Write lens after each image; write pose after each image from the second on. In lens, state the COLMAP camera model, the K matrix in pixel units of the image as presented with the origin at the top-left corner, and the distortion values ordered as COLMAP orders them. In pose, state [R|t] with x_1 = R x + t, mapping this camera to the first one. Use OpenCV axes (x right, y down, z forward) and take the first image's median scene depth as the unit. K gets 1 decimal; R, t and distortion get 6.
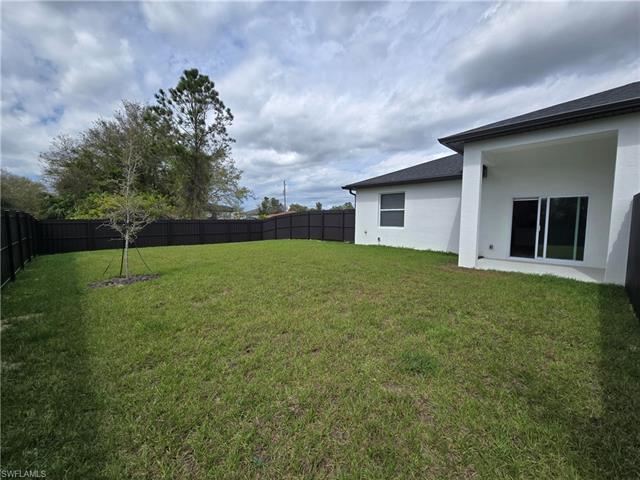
lens RADIAL K [[257.4, 0, 319.9], [0, 257.4, 239.8], [0, 0, 1]] dist [-0.000490, -0.000119]
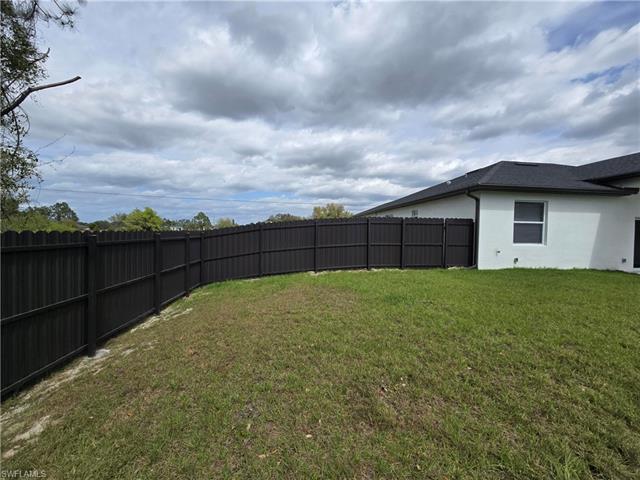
lens RADIAL K [[257.4, 0, 320.0], [0, 257.4, 240.4], [0, 0, 1]] dist [-0.000490, -0.000119]
pose [[0.622107, -0.001716, 0.782930, -0.729931], [0.051758, 0.997900, -0.038940, -0.060870], [-0.781219, 0.064748, 0.620890, 0.983075]]
